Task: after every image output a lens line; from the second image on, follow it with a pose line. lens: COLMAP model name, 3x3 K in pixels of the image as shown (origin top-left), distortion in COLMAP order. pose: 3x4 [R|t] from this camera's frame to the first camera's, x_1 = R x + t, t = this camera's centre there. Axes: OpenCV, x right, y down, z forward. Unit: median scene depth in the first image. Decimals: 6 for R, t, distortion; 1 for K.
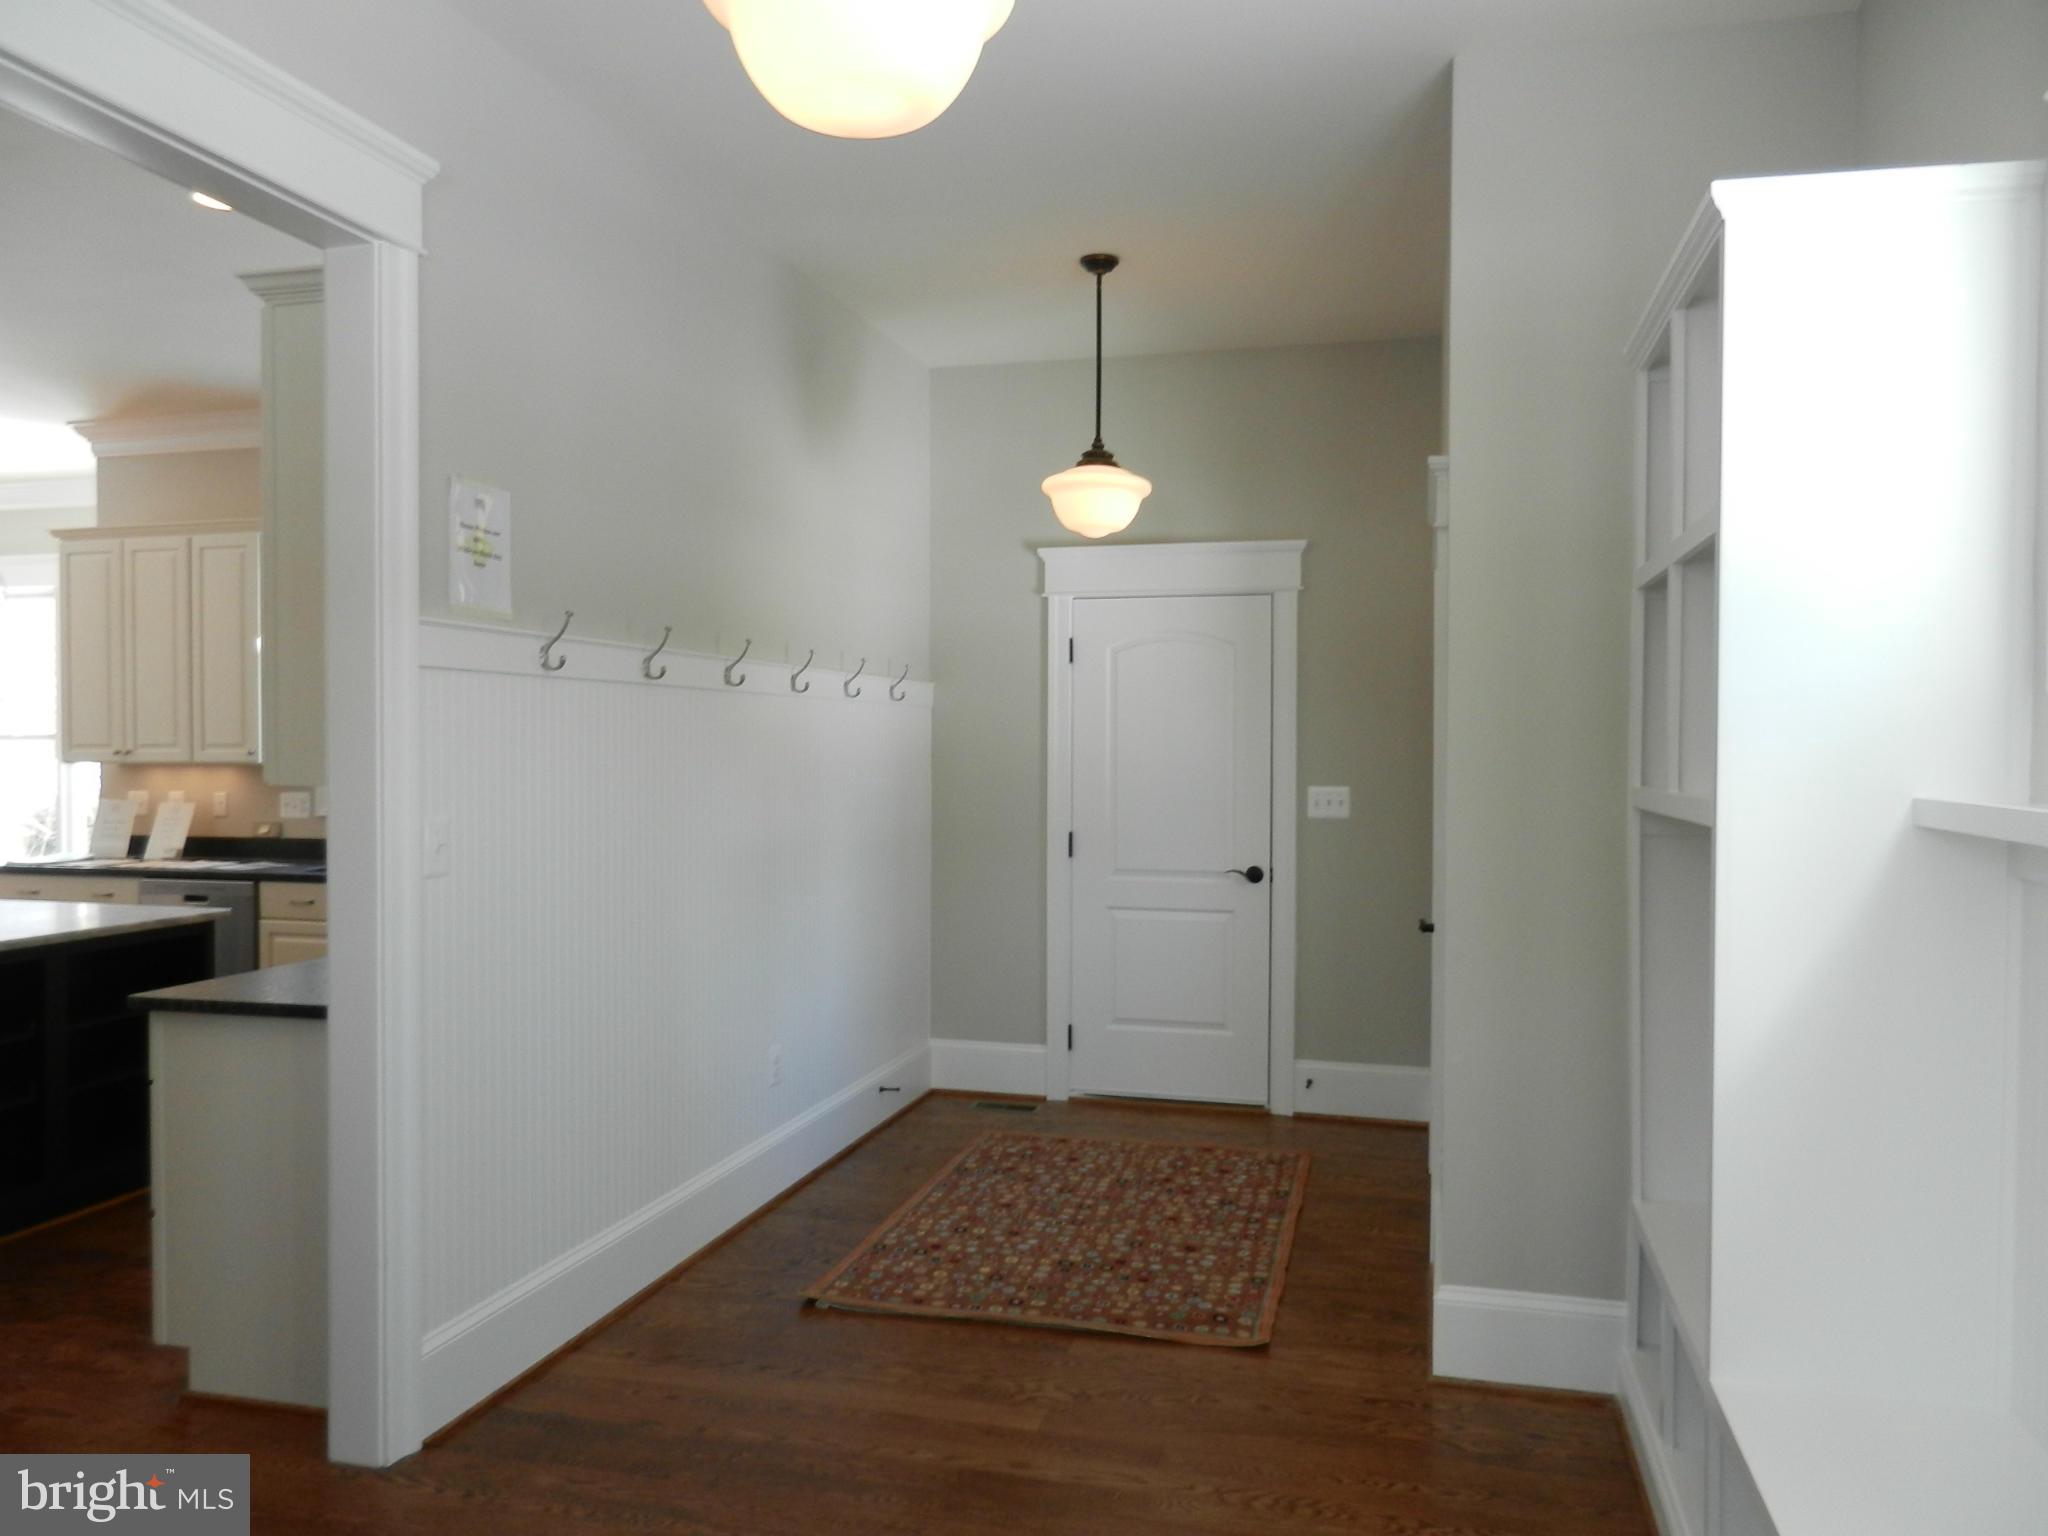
lens RADIAL K [[1505.7, 0, 1026.4], [0, 1505.7, 759.5], [0, 0, 1]] dist [-0.000086, -0.007234]
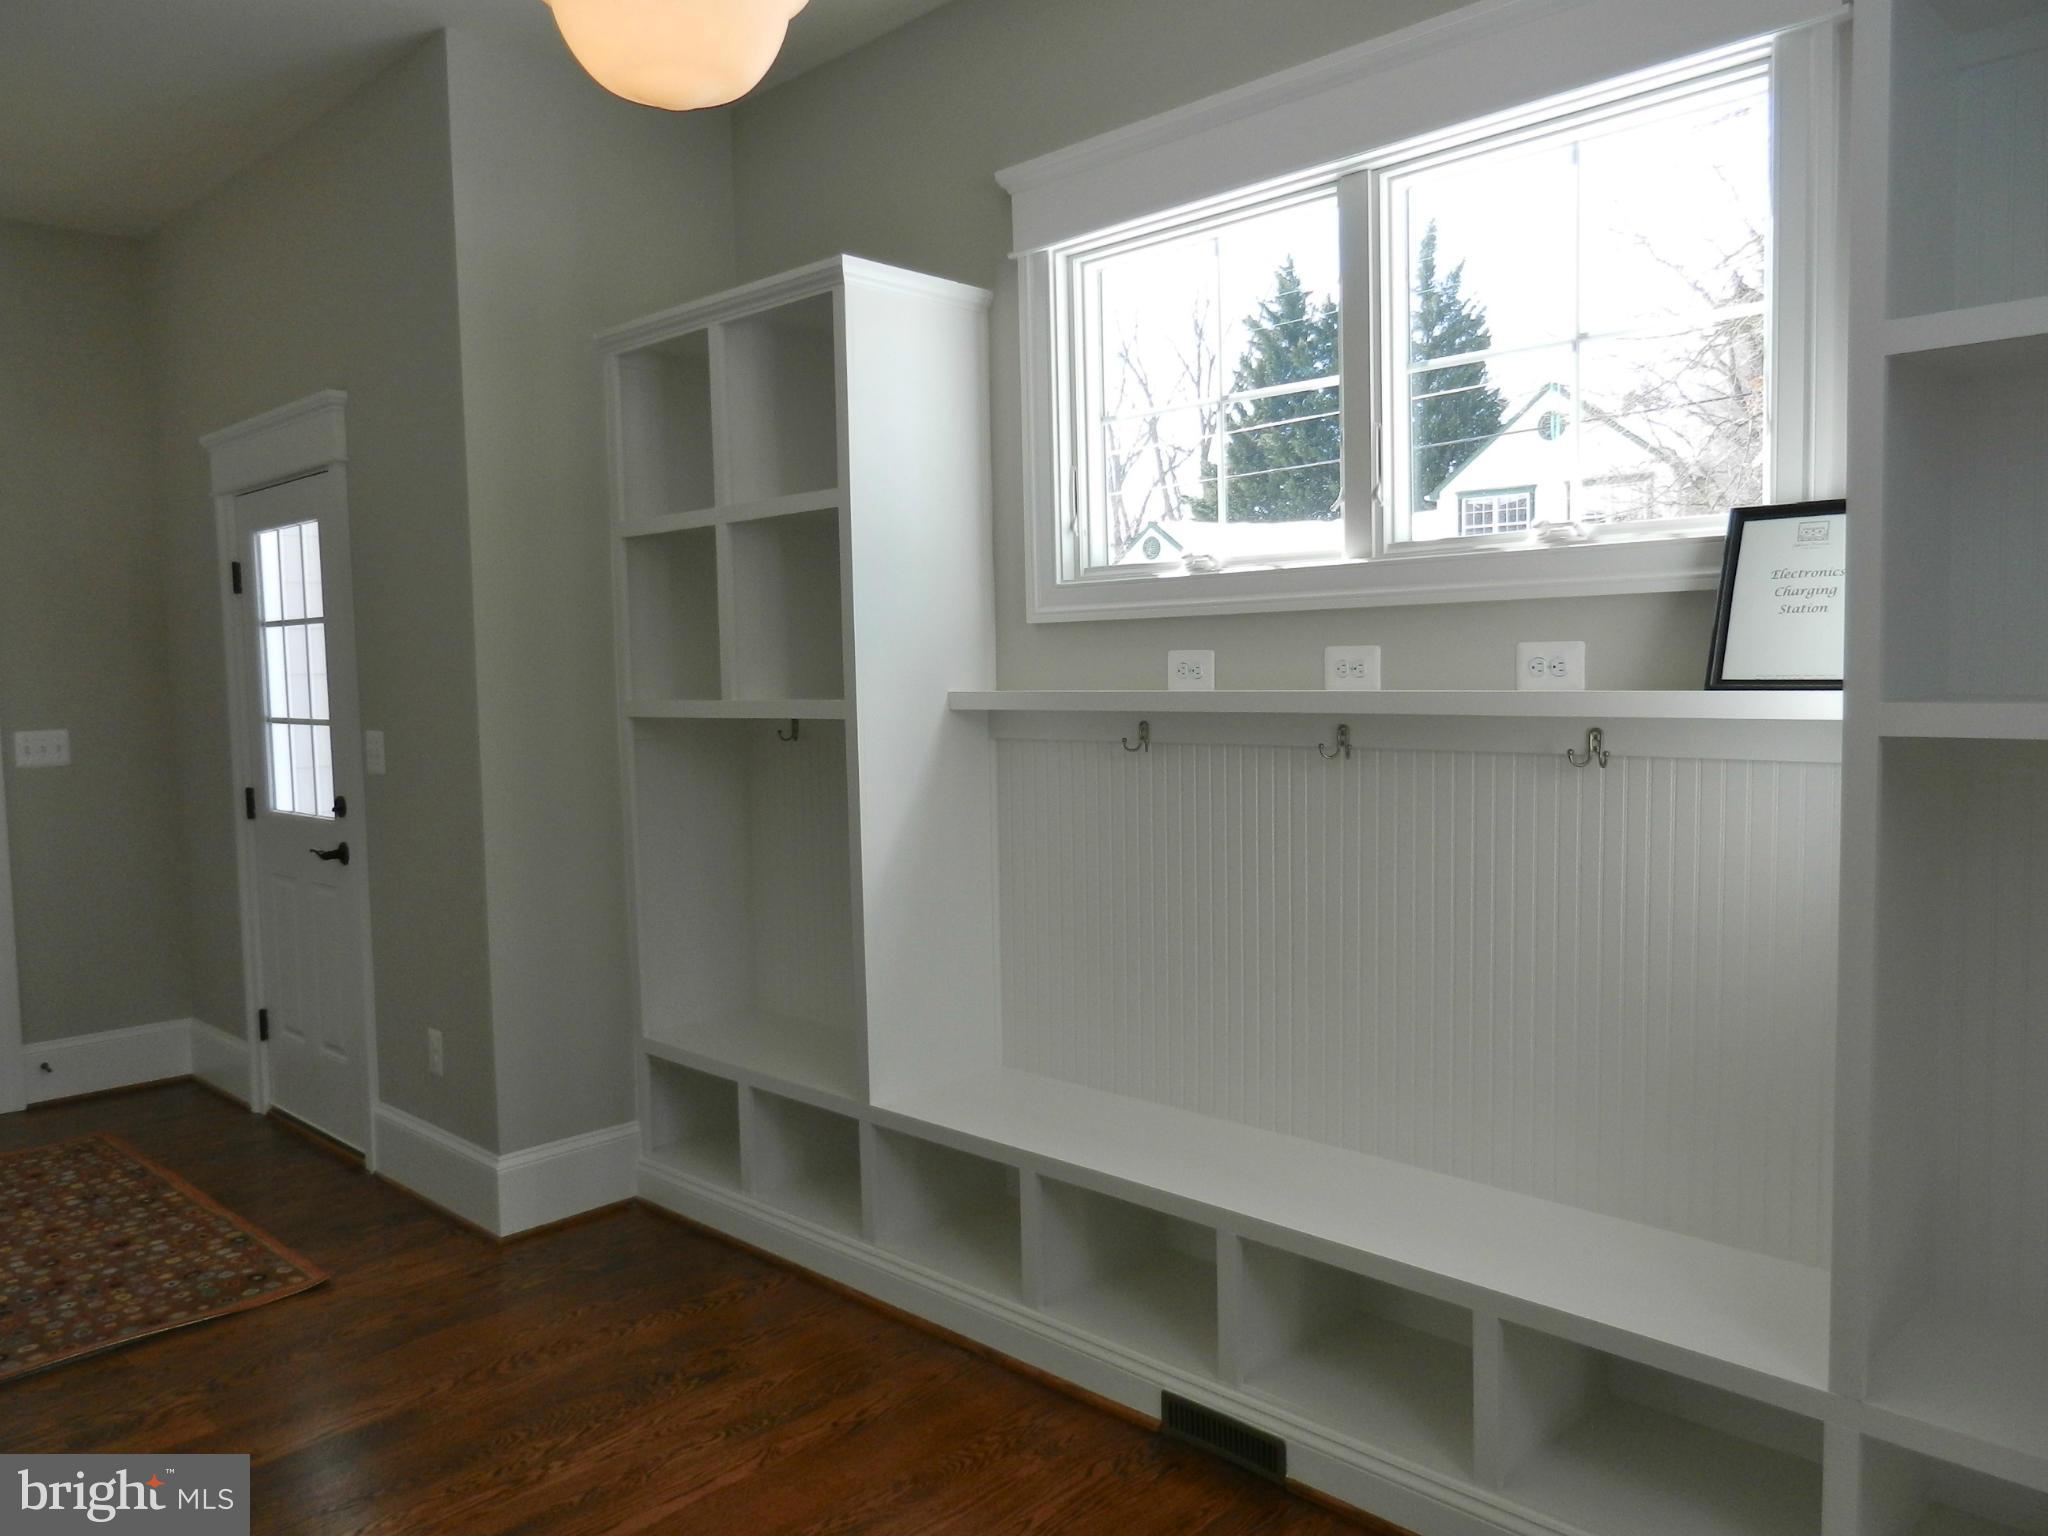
lens RADIAL K [[1505.7, 0, 1016.0], [0, 1505.7, 753.2], [0, 0, 1]] dist [-0.000086, -0.007234]
pose [[0.496253, -0.072762, 0.865124, -0.404010], [0.038187, 0.997347, 0.061977, -0.002269], [-0.867338, 0.002280, 0.497715, 0.096643]]
